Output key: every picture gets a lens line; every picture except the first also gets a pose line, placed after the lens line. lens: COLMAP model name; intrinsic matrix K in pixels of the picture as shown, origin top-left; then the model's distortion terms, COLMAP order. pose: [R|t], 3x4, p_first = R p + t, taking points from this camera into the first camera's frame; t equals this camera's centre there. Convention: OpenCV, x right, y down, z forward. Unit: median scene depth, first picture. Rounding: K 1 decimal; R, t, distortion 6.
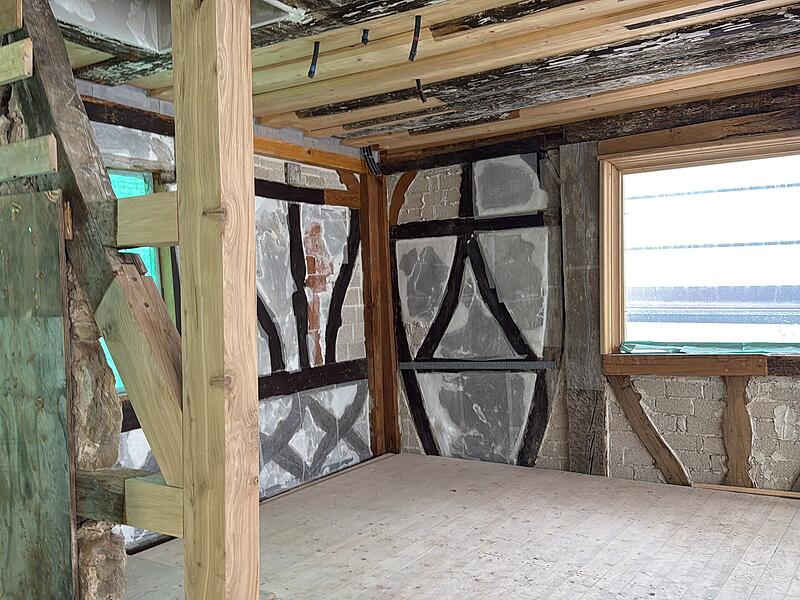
lens RADIAL K [[760.6, 0, 401.2], [0, 760.6, 305.4], [0, 0, 1]] dist [0.098270, 0.000000]
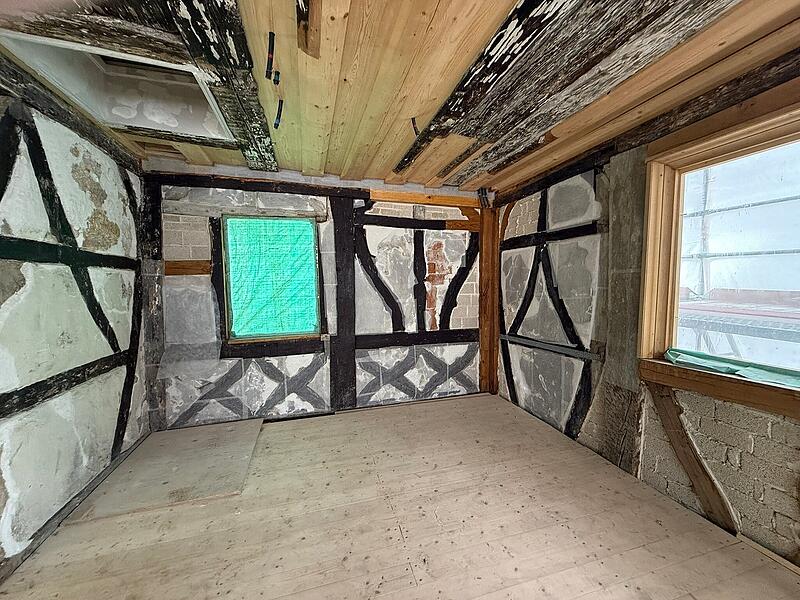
lens RADIAL K [[315.2, 0, 399.9], [0, 315.2, 294.9], [0, 0, 1]] dist [-0.003860, 0.001126]
pose [[0.762661, 0.056971, -0.644284, 0.266649], [-0.037246, 0.998329, 0.044188, -0.023335], [0.645725, -0.009704, 0.763508, 0.453228]]
